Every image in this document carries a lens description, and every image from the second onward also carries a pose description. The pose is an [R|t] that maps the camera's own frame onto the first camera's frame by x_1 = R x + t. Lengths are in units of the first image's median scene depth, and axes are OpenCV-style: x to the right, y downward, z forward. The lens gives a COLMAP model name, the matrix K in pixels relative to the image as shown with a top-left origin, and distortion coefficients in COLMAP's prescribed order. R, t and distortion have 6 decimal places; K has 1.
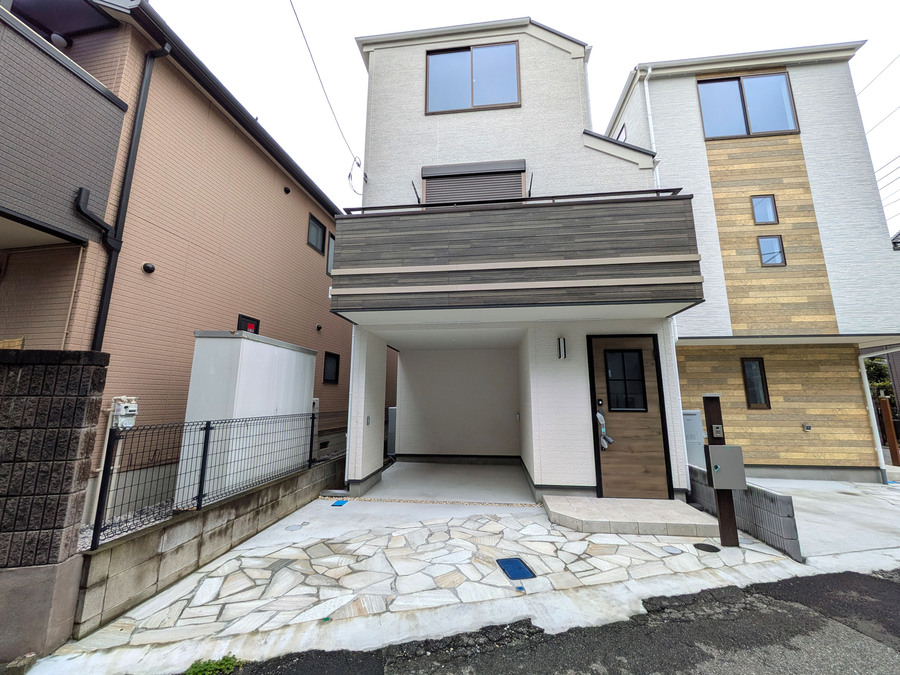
lens RADIAL K [[358.9, 0, 450.1], [0, 358.9, 335.2], [0, 0, 1]] dist [0.000691, -0.000265]
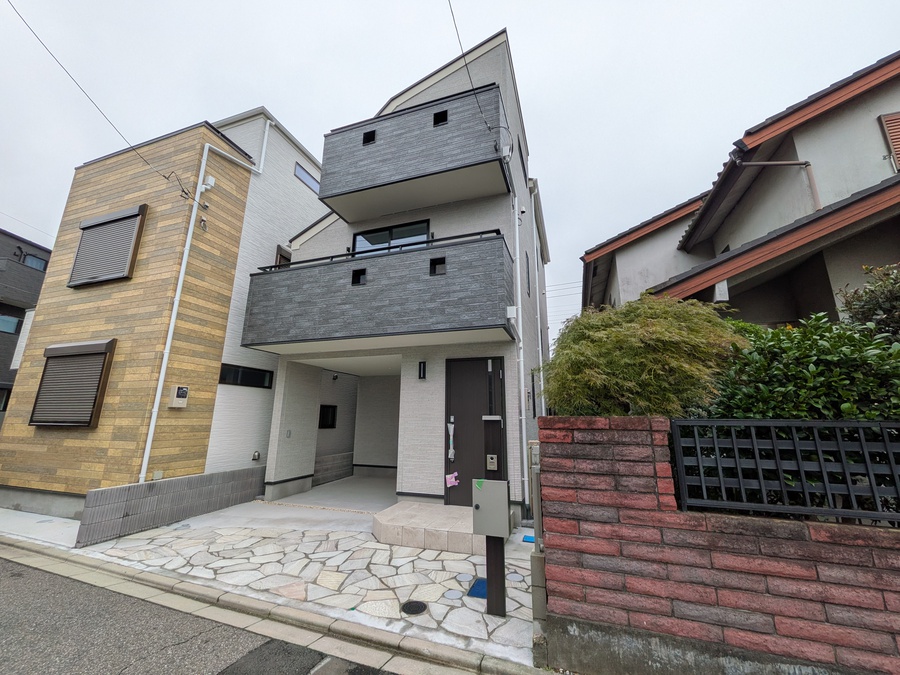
lens RADIAL K [[358.9, 0, 450.1], [0, 358.9, 335.2], [0, 0, 1]] dist [0.000691, -0.000265]
pose [[0.976248, -0.043473, -0.212248, 0.689205], [0.031941, 0.997837, -0.057460, -0.013620], [0.214287, 0.049316, 0.975525, -0.116510]]
